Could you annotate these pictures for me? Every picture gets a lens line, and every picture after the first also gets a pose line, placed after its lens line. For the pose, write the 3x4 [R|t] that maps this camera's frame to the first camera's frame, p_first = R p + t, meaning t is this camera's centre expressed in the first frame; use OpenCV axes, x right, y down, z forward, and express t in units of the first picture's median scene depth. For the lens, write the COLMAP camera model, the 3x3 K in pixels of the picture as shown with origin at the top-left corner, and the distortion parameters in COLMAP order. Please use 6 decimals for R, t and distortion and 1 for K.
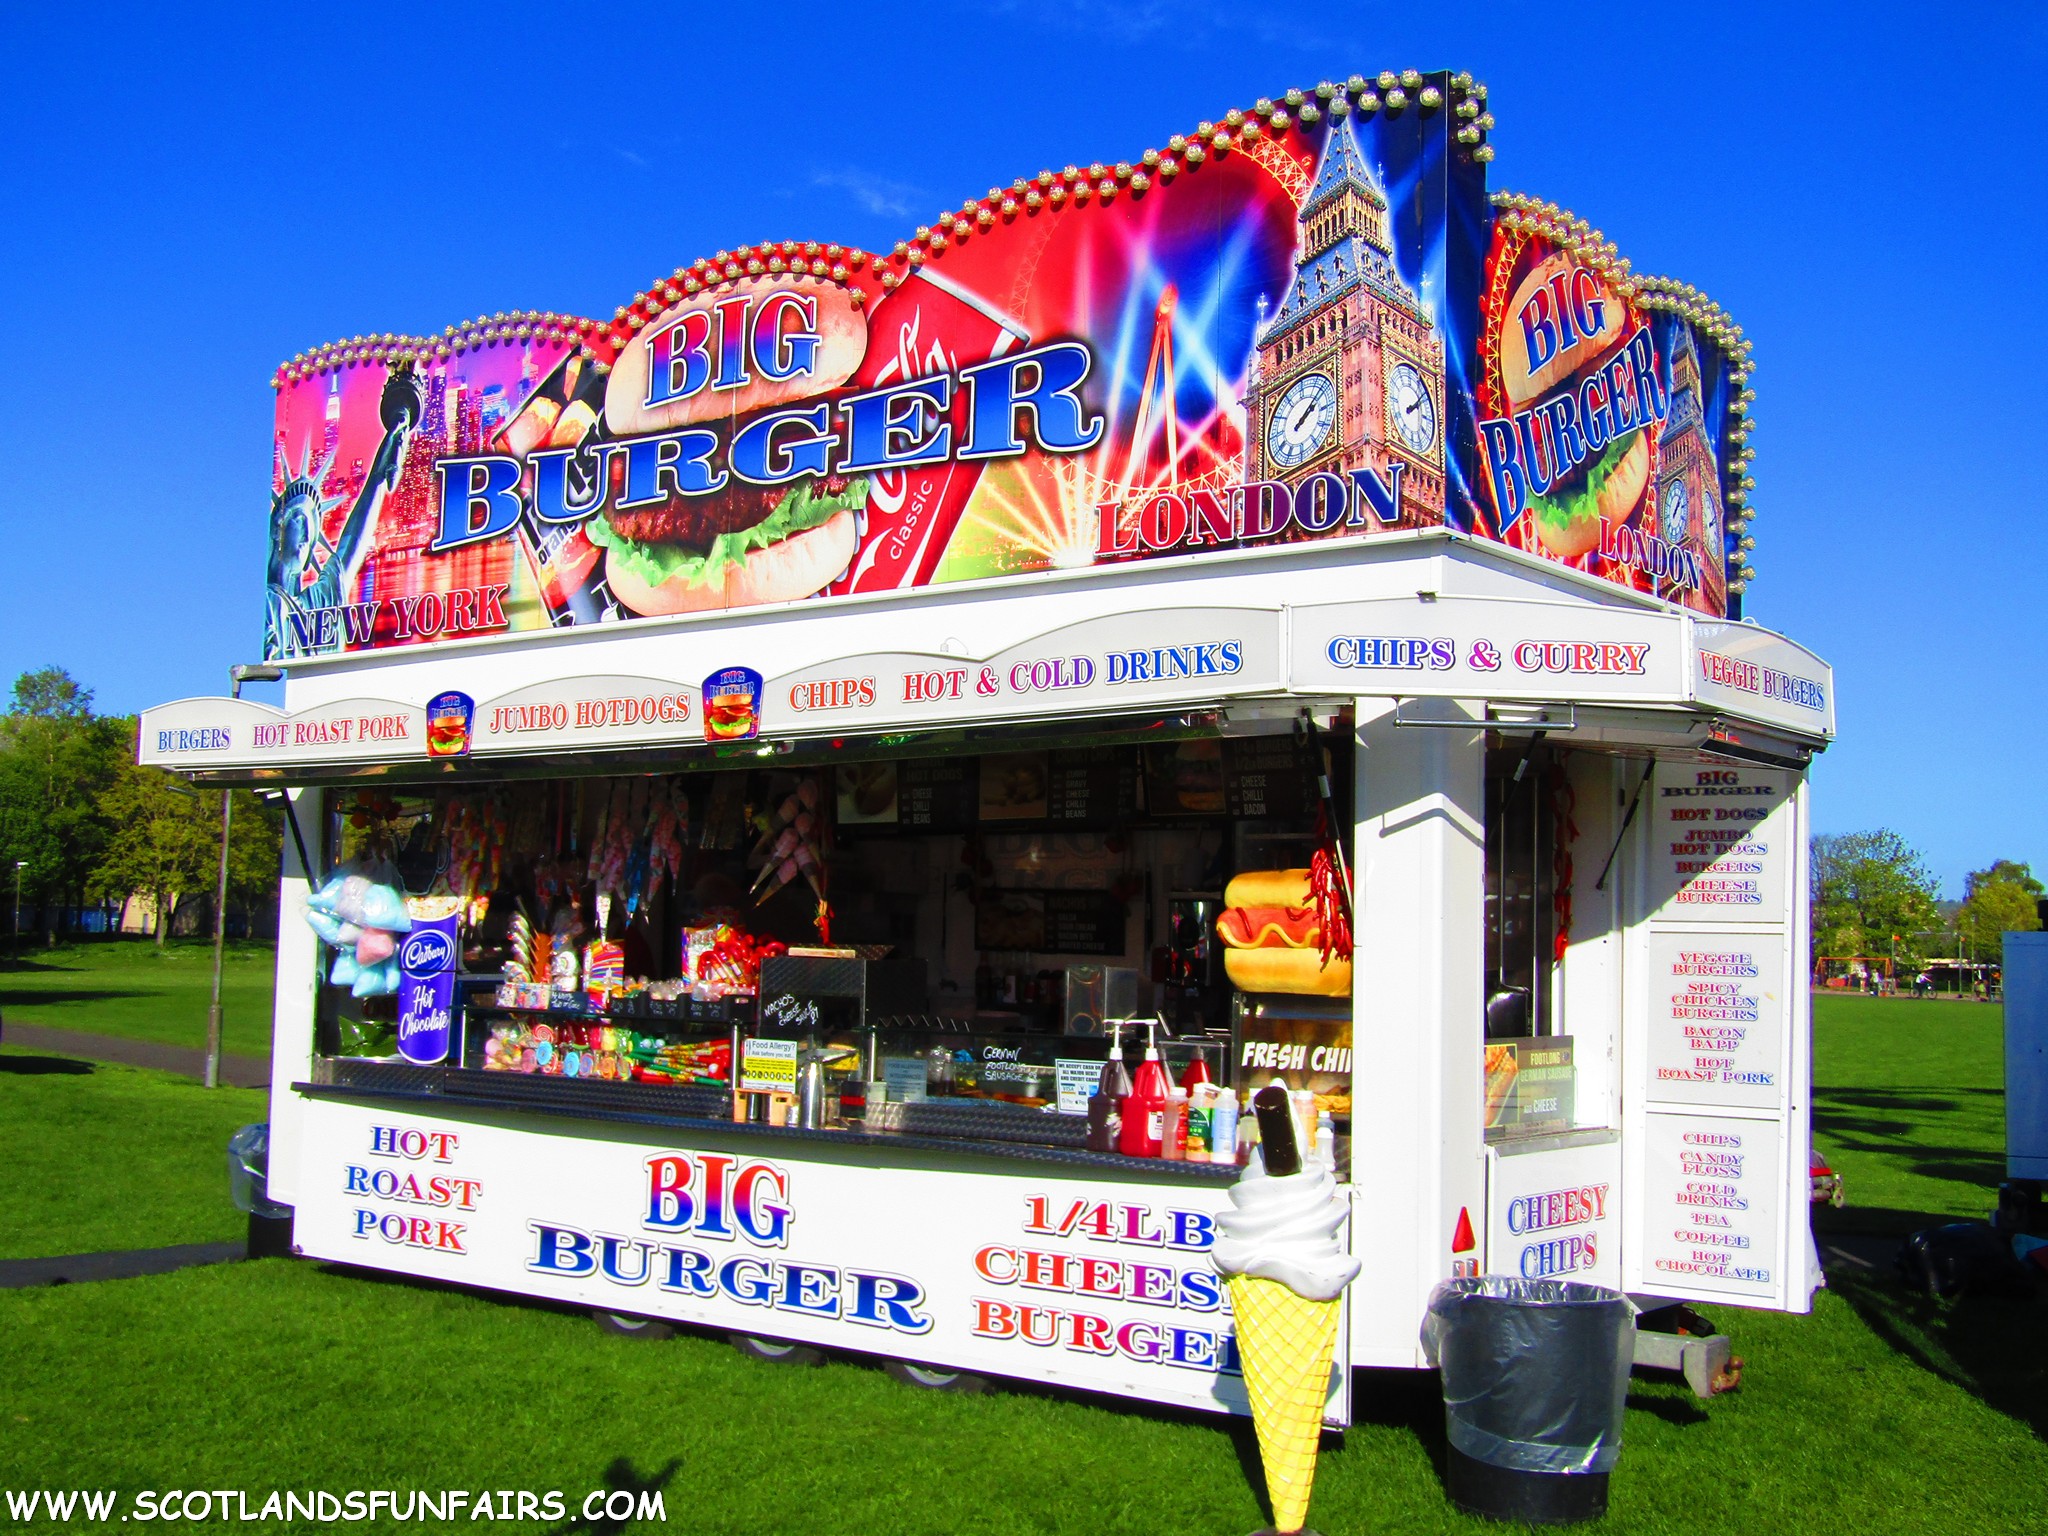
lens RADIAL K [[2287.9, 0, 1024.1], [0, 2287.9, 767.2], [0, 0, 1]] dist [-0.000798, 0.000000]
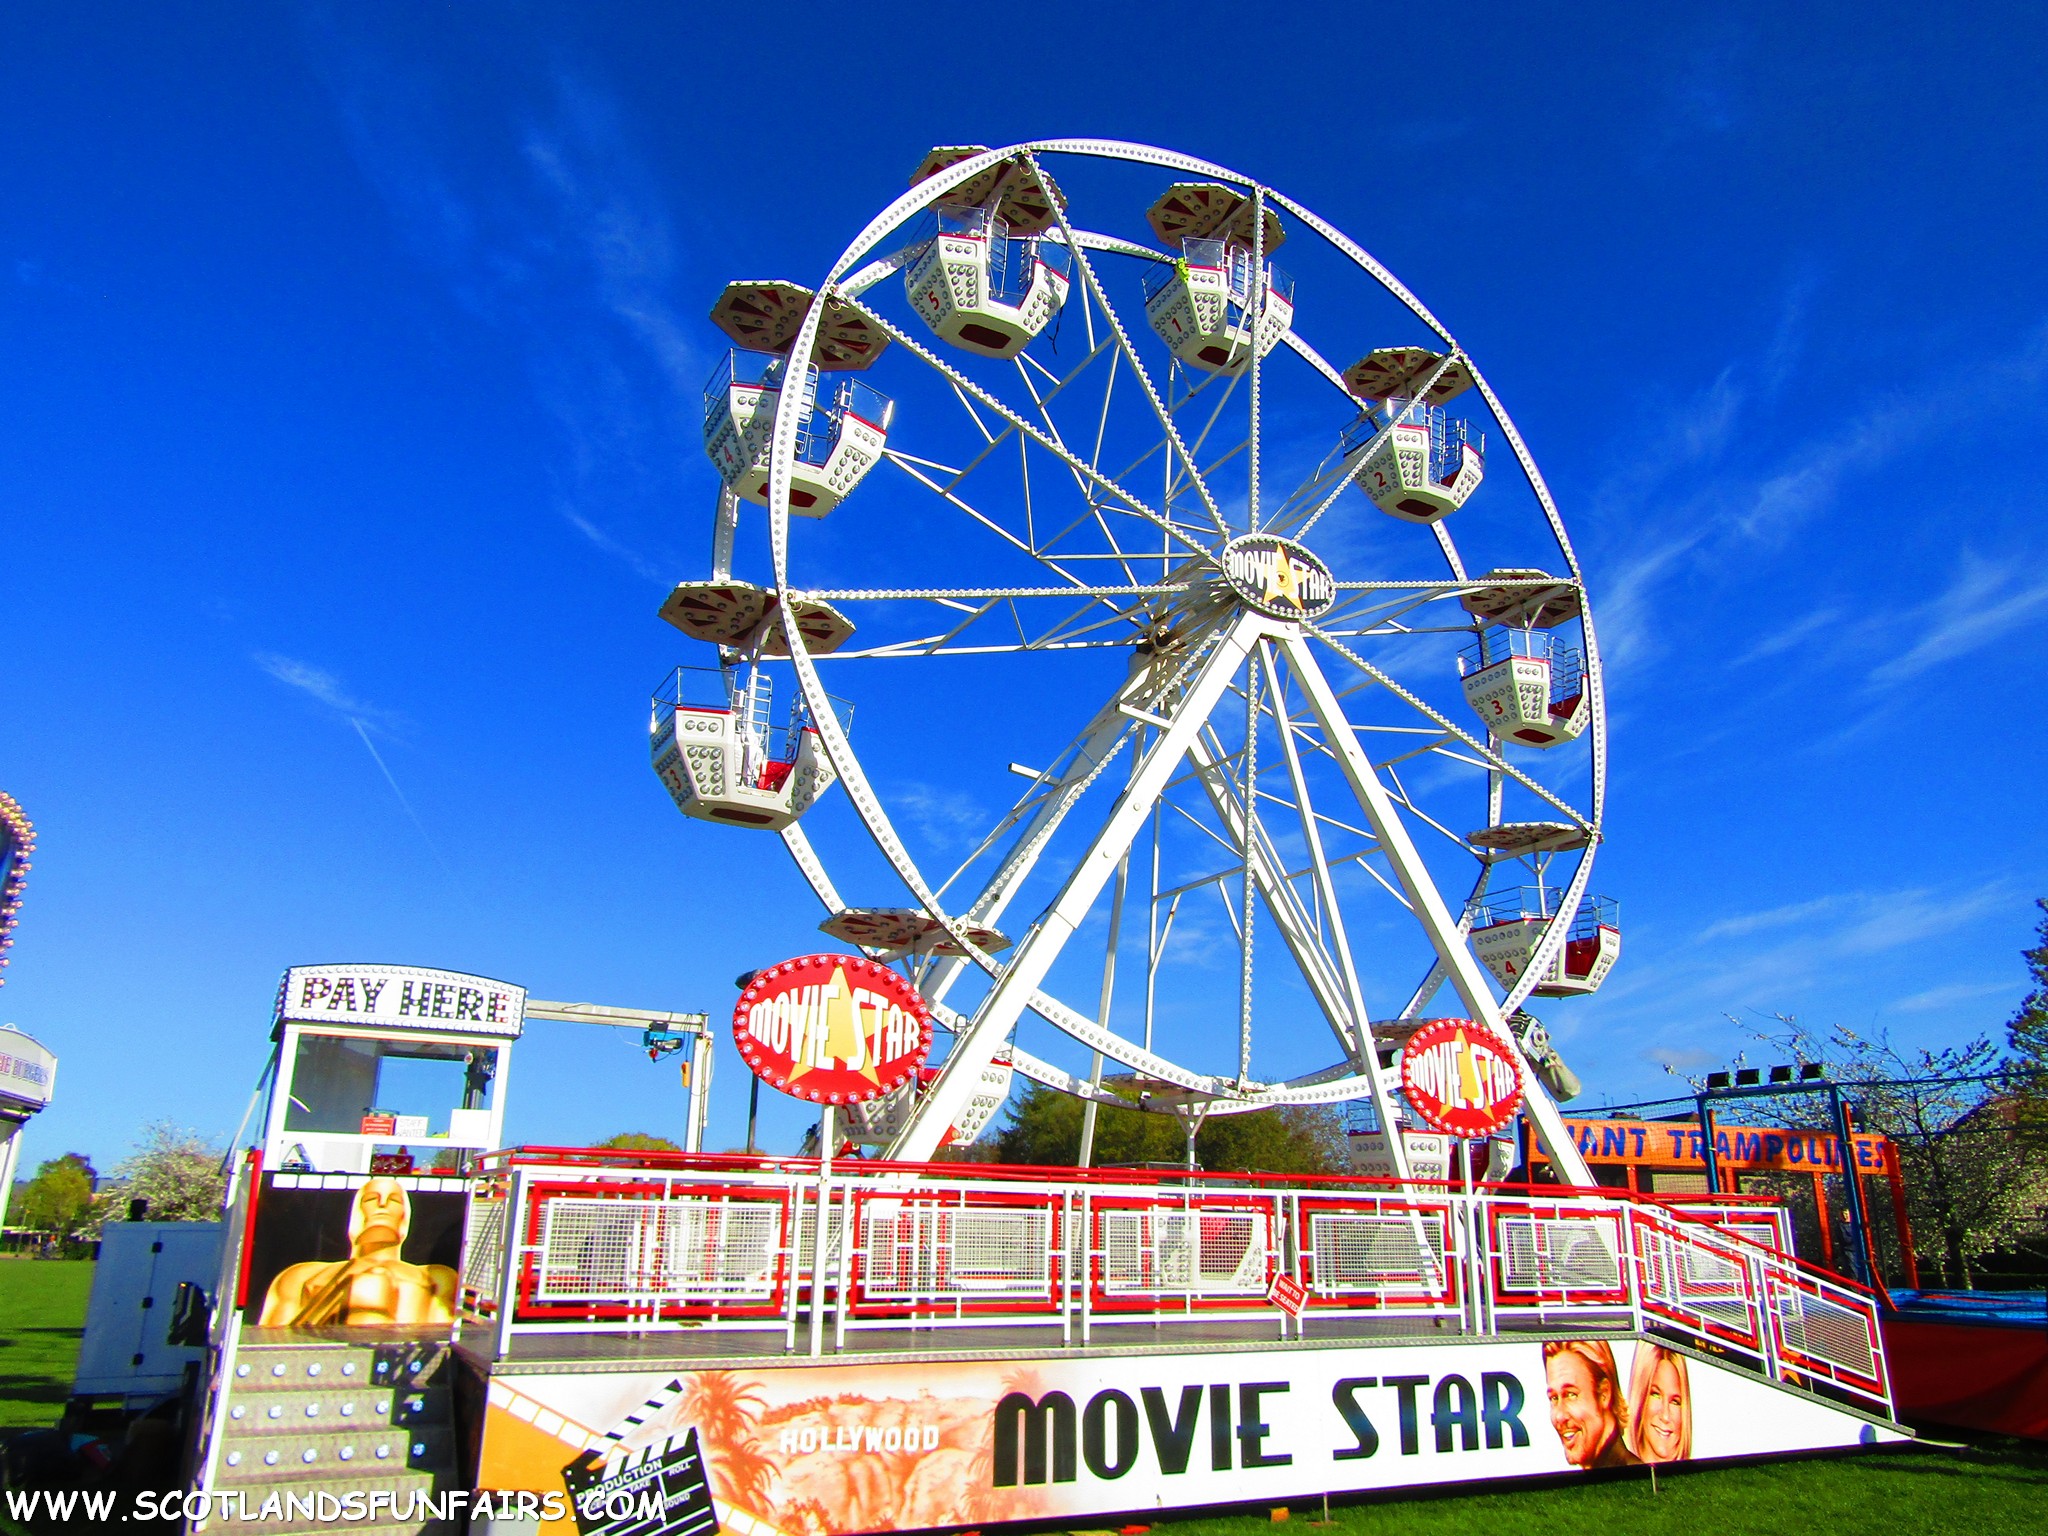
lens RADIAL K [[1454.4, 0, 1028.8], [0, 1454.4, 765.7], [0, 0, 1]] dist [-0.010657, 0.005498]
pose [[0.563238, 0.242794, 0.789819, -0.092081], [-0.061721, 0.965548, -0.252799, -0.022794], [-0.823986, 0.093637, 0.558819, -0.111565]]
